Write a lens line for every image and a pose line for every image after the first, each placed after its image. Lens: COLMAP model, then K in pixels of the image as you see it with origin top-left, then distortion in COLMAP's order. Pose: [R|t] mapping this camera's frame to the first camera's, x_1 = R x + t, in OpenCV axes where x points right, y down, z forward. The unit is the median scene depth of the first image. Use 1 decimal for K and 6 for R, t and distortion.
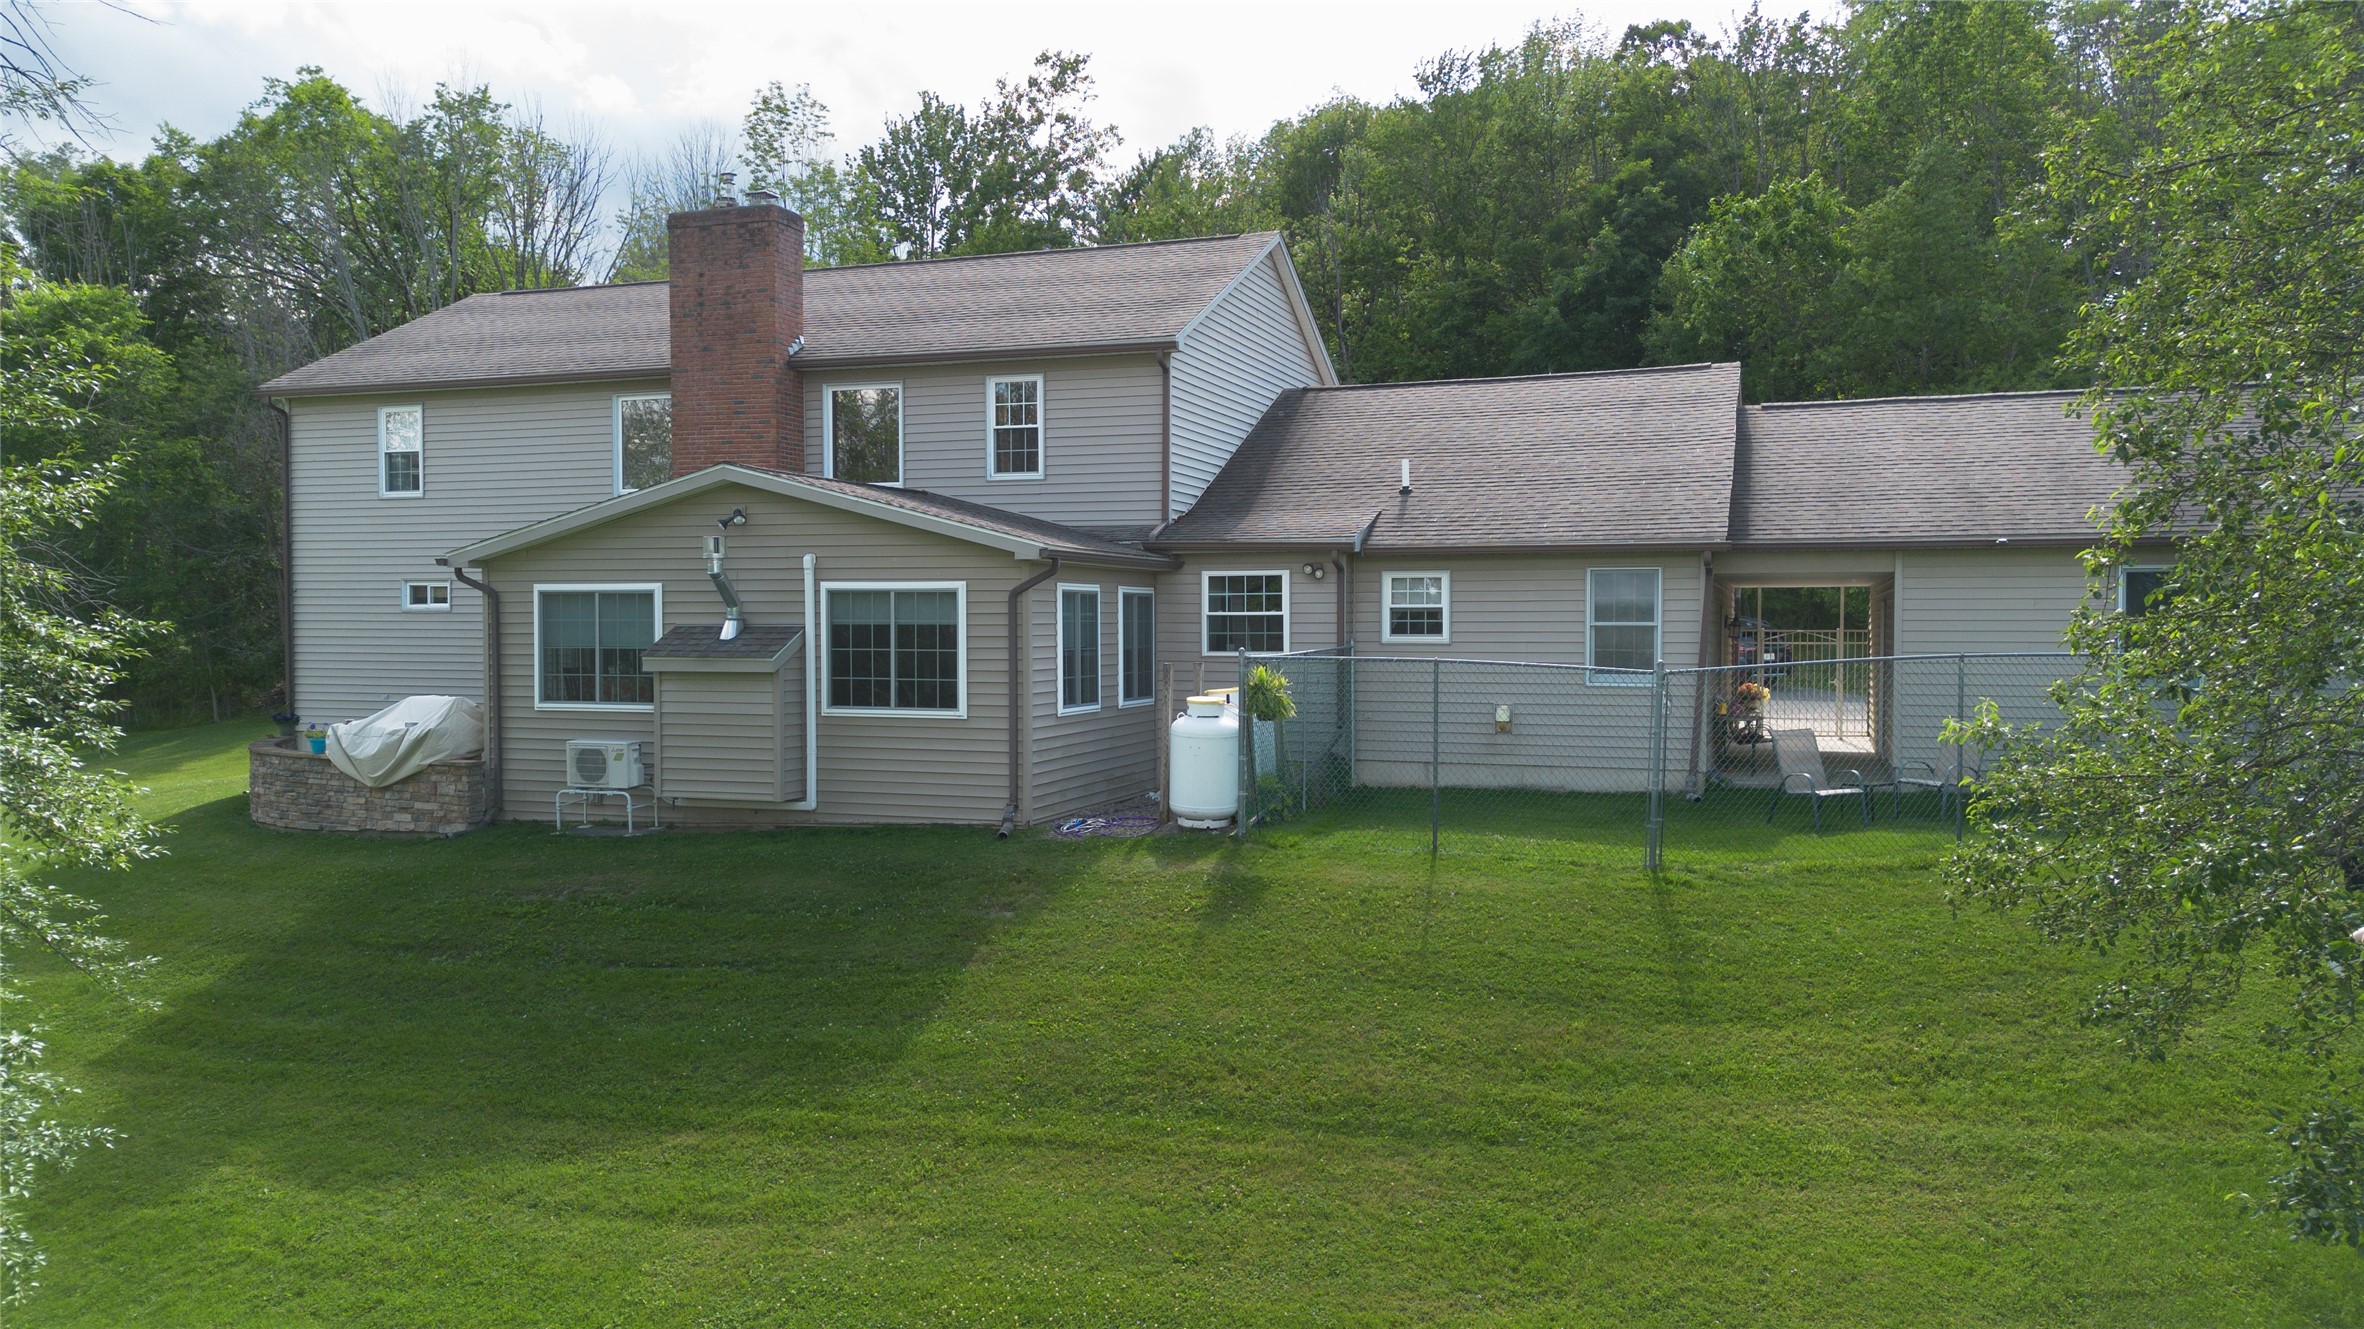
lens RADIAL K [[1661.8, 0, 1179.3], [0, 1661.8, 669.6], [0, 0, 1]] dist [0.097045, -0.002930]
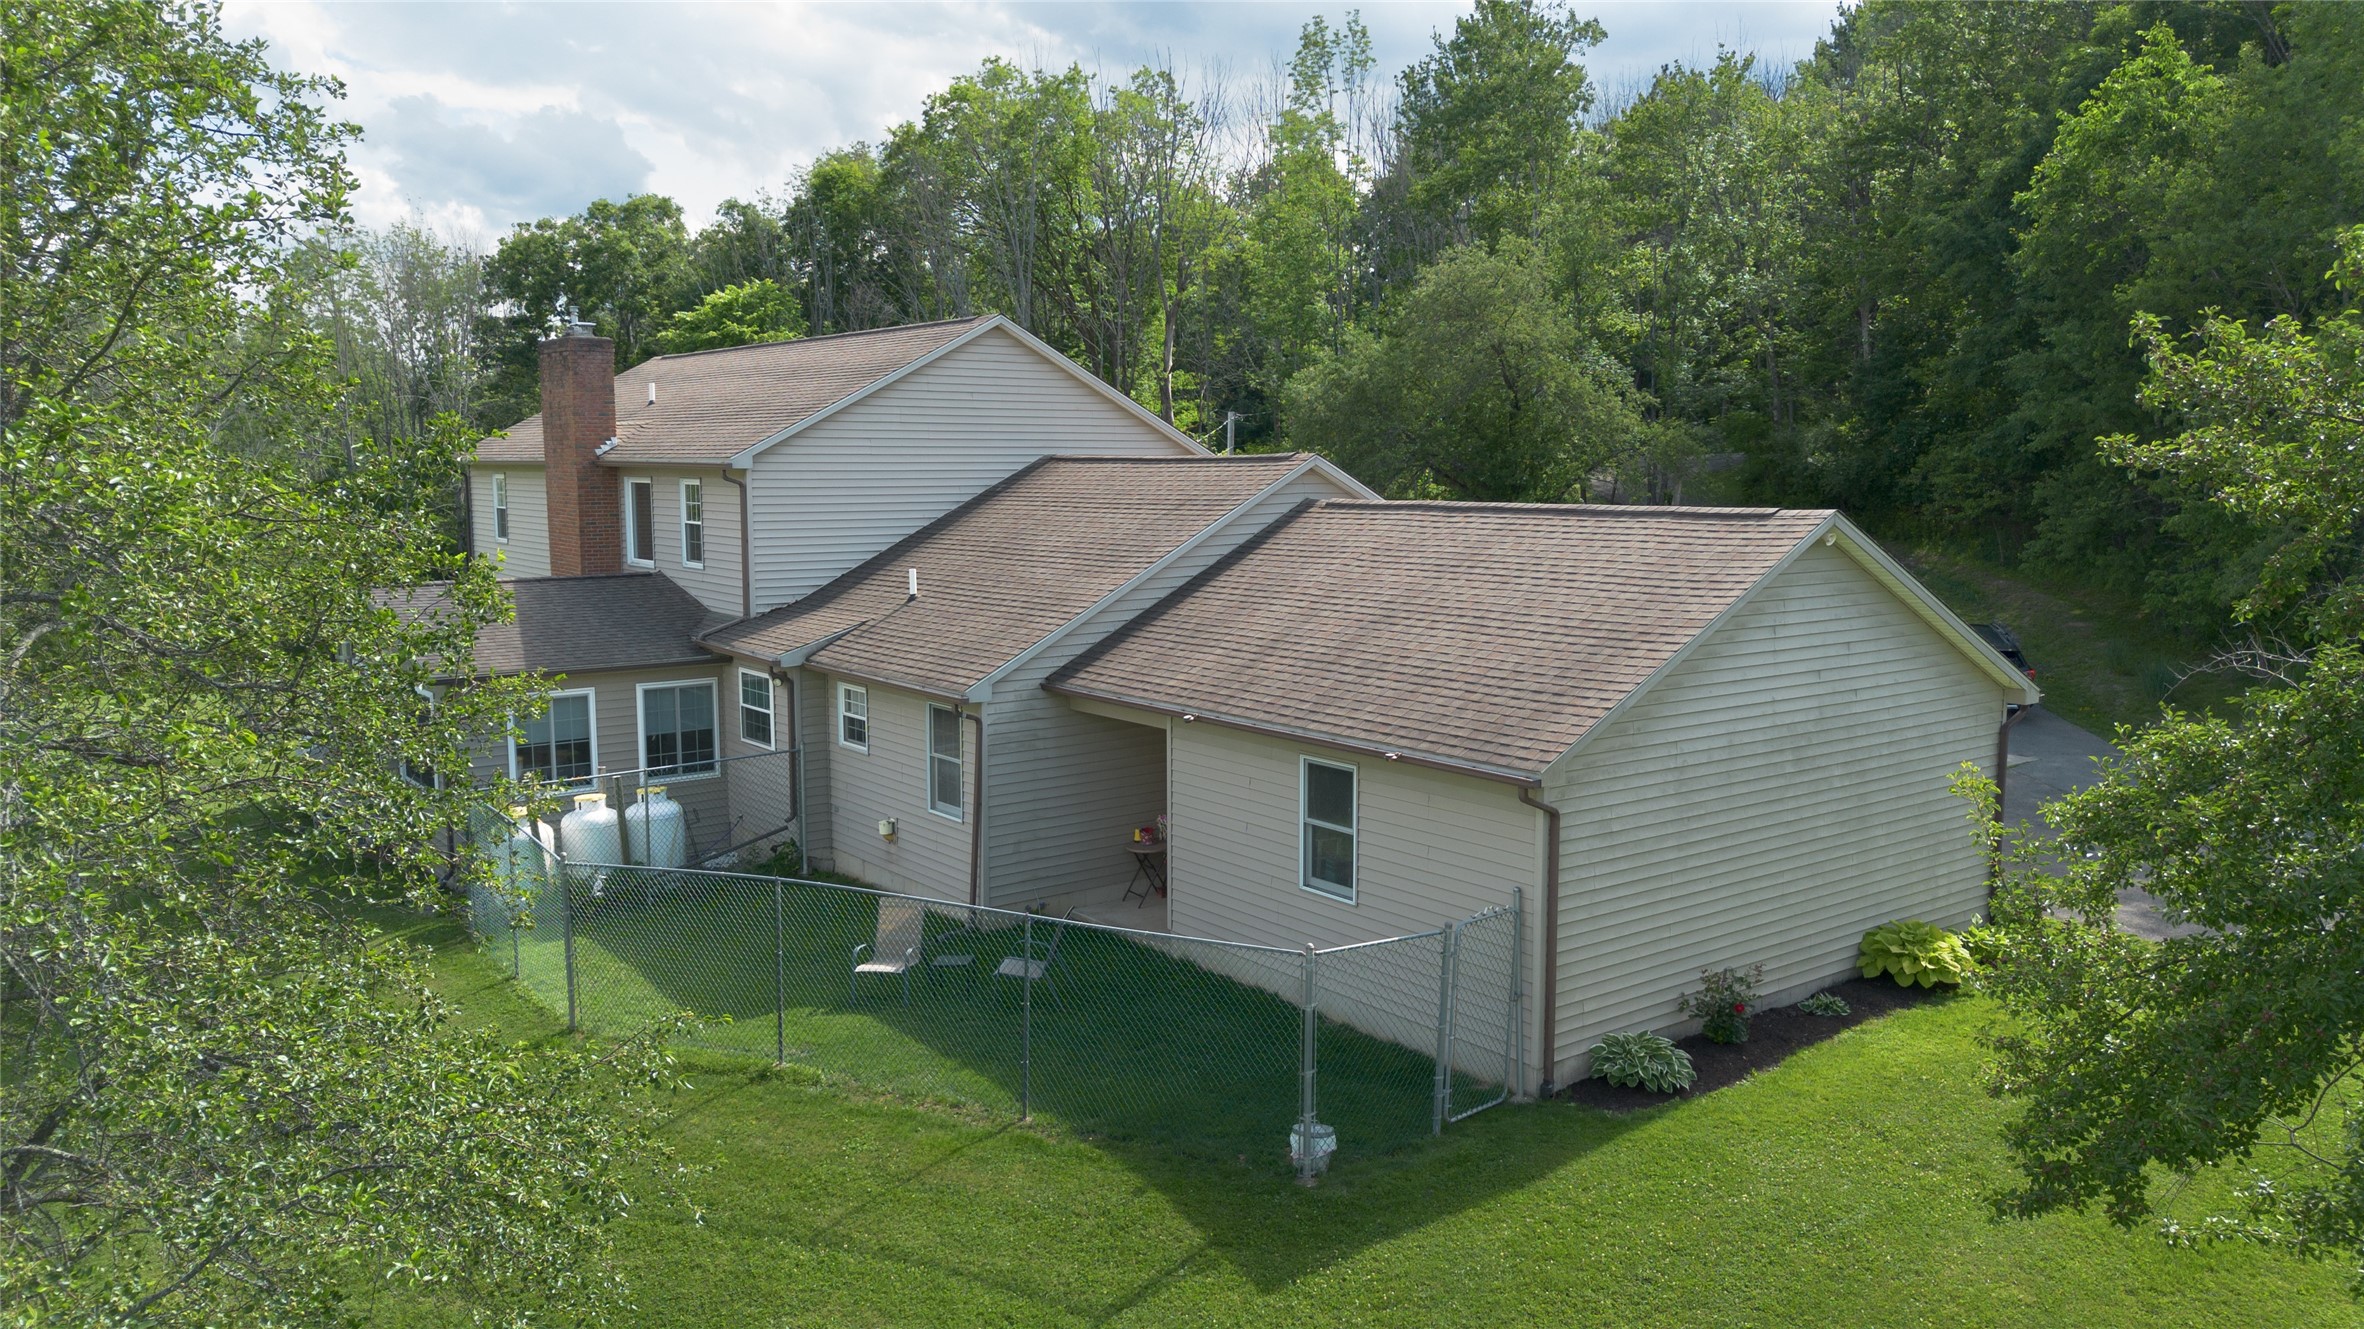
lens RADIAL K [[1661.8, 0, 1179.3], [0, 1661.8, 669.6], [0, 0, 1]] dist [0.097045, -0.002930]
pose [[0.837552, 0.066264, -0.542324, 0.986361], [-0.013327, 0.994800, 0.100968, -0.197004], [0.546195, -0.077338, 0.834080, 0.228125]]
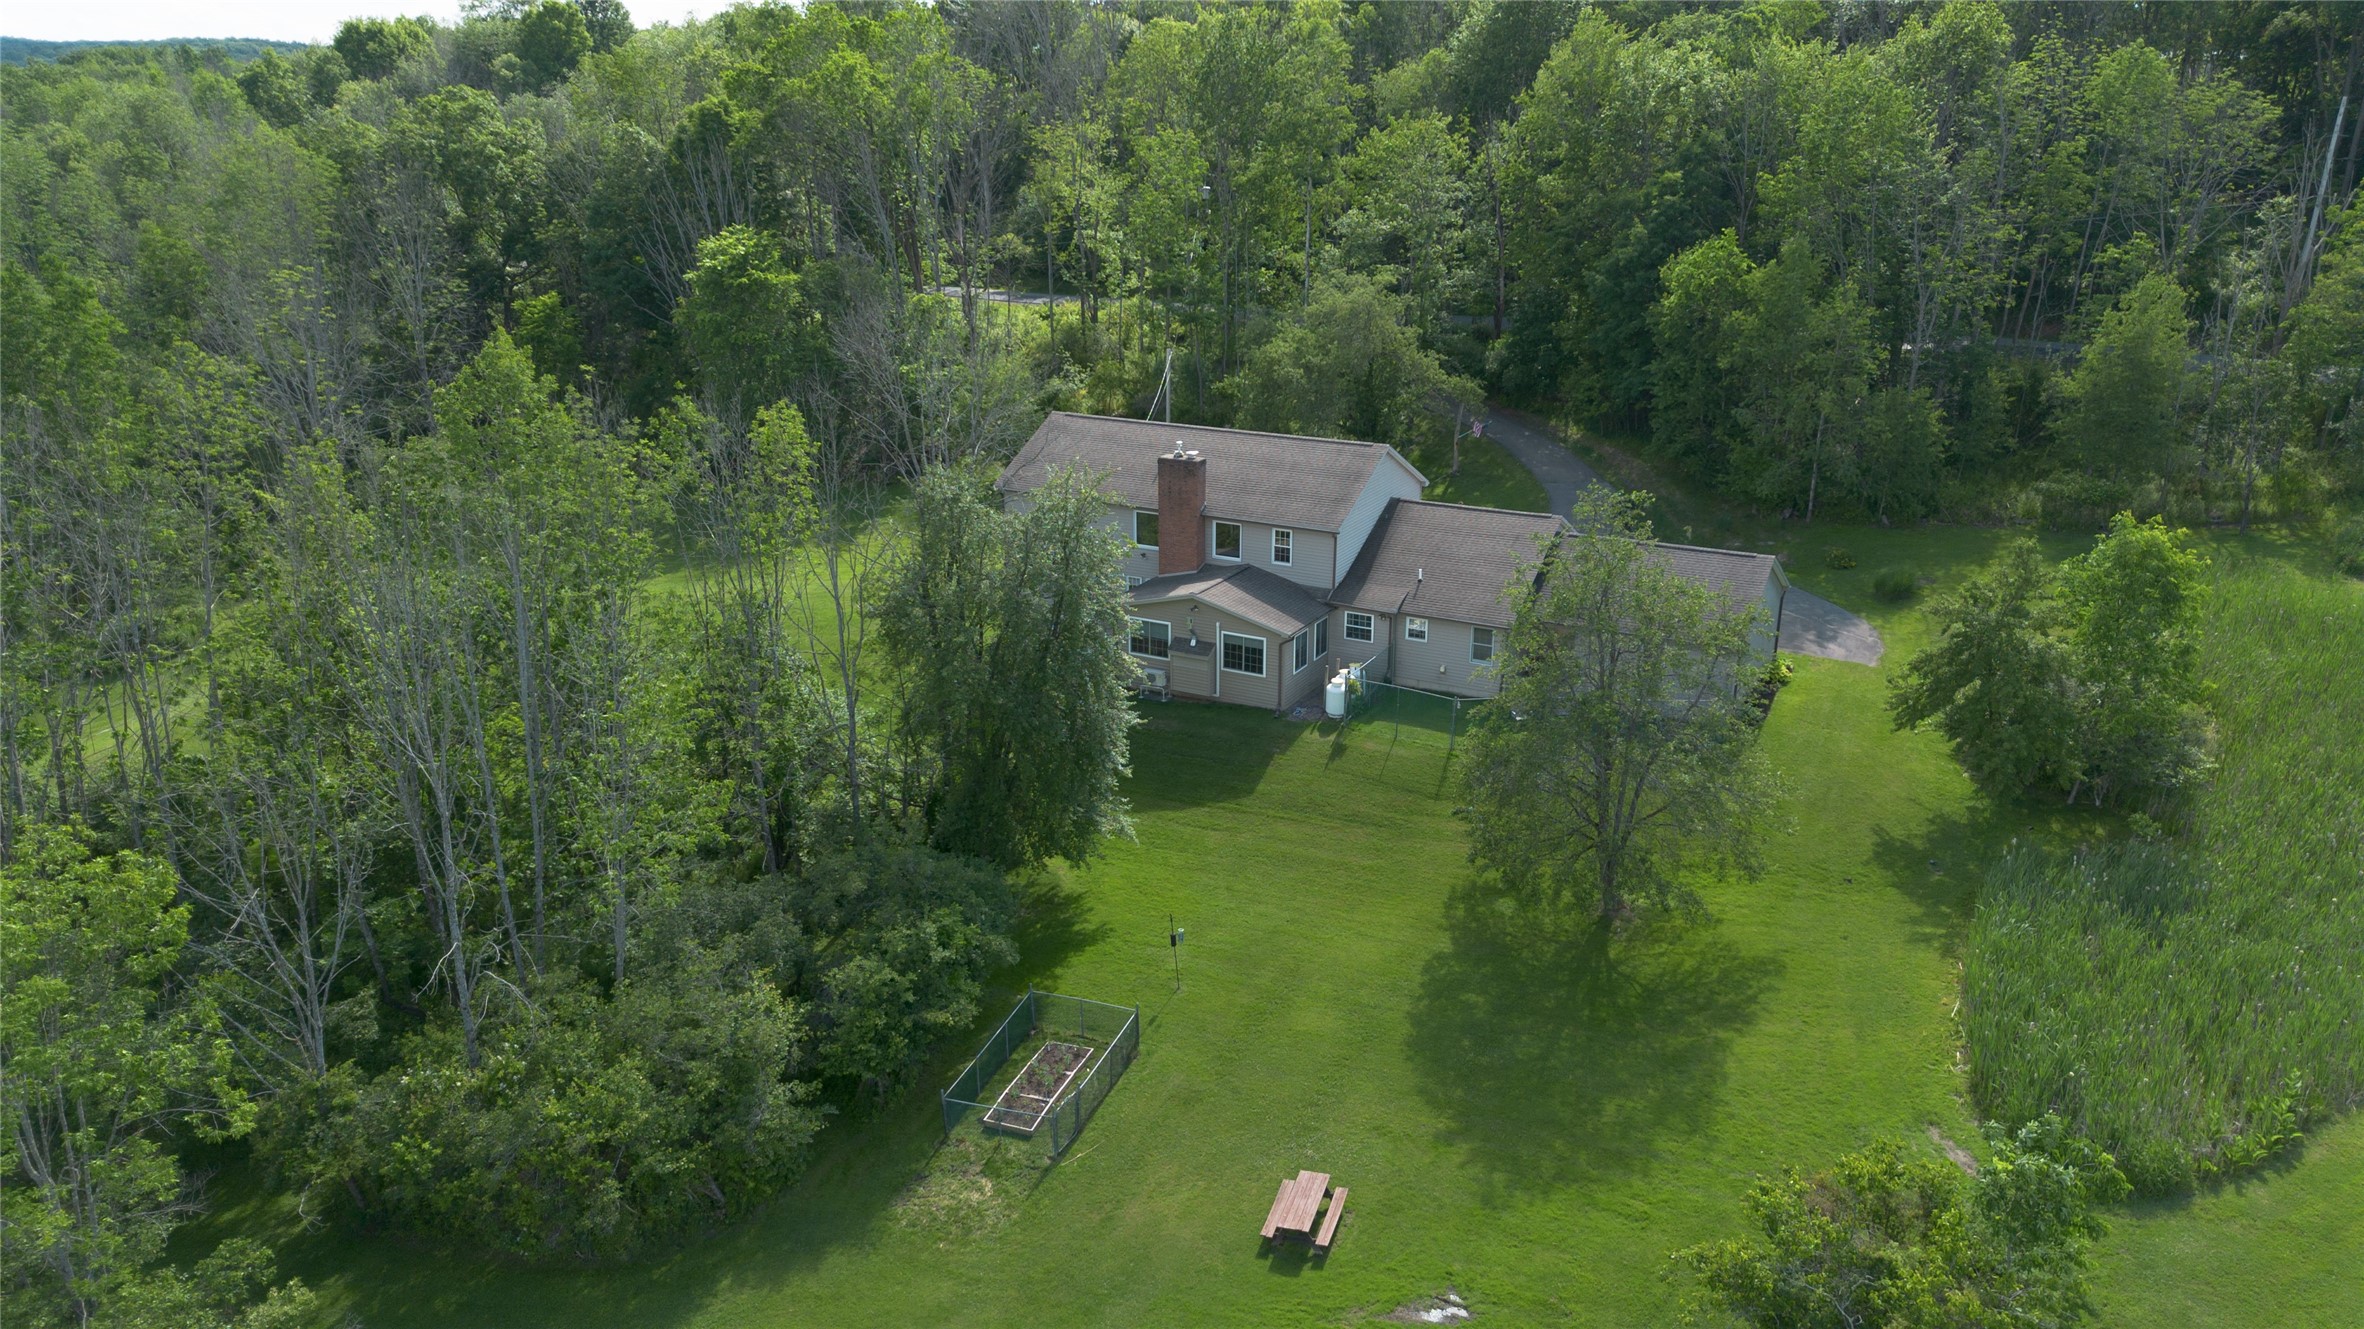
lens RADIAL K [[1661.8, 0, 1179.3], [0, 1661.8, 669.6], [0, 0, 1]] dist [0.097045, -0.002930]
pose [[0.988881, 0.051079, -0.139661, 0.153670], [-0.007233, 0.954569, 0.297903, -0.915186], [0.148532, -0.293580, 0.944324, -2.019732]]
